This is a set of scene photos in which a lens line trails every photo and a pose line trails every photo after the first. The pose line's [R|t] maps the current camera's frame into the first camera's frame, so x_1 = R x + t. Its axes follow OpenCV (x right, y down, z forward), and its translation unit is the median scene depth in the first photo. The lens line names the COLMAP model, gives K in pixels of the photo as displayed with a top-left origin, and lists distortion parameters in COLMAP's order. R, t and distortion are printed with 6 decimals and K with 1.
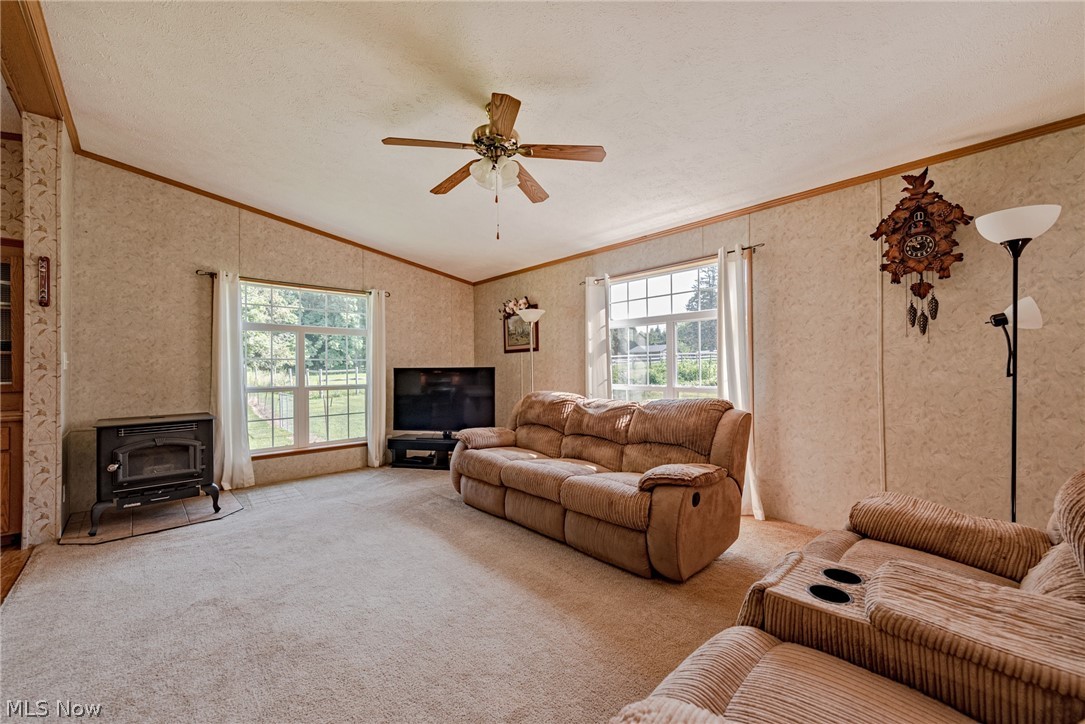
lens RADIAL K [[432.1, 0, 541.1], [0, 432.1, 361.5], [0, 0, 1]] dist [0.013982, -0.002132]
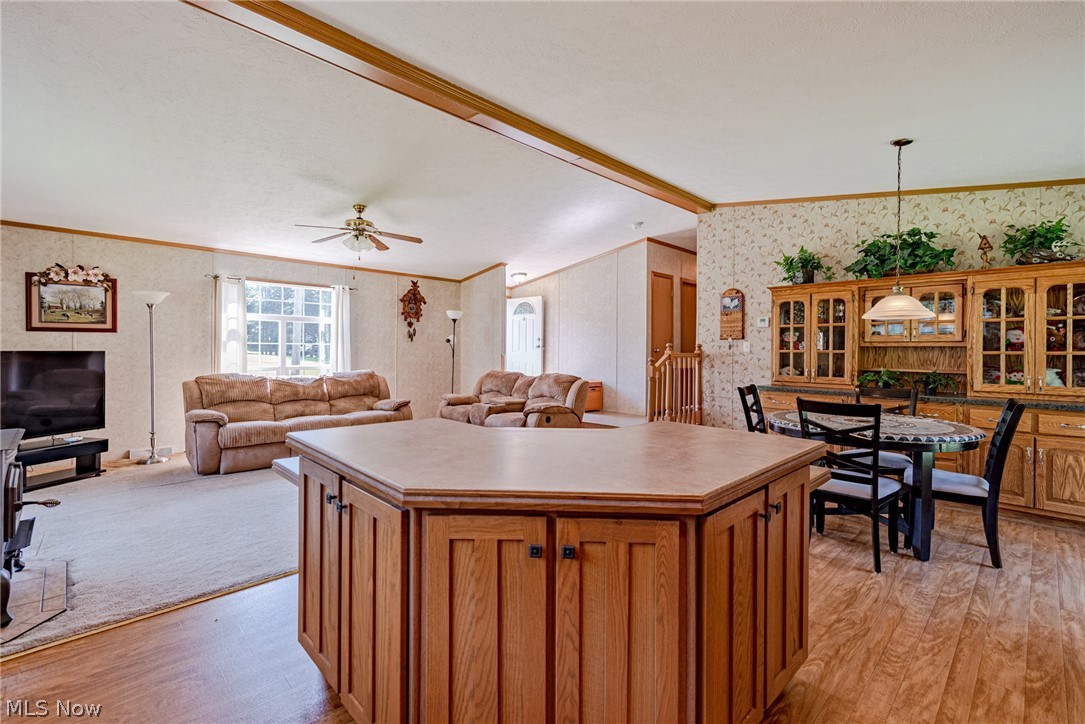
lens RADIAL K [[486.5, 0, 534.4], [0, 486.5, 354.6], [0, 0, 1]] dist [0.001778, 0.000645]
pose [[-0.025196, 0.001239, 0.999682, -1.532936], [-0.027030, 0.999633, -0.001920, -0.000692], [-0.999317, -0.027069, -0.025154, 0.251608]]
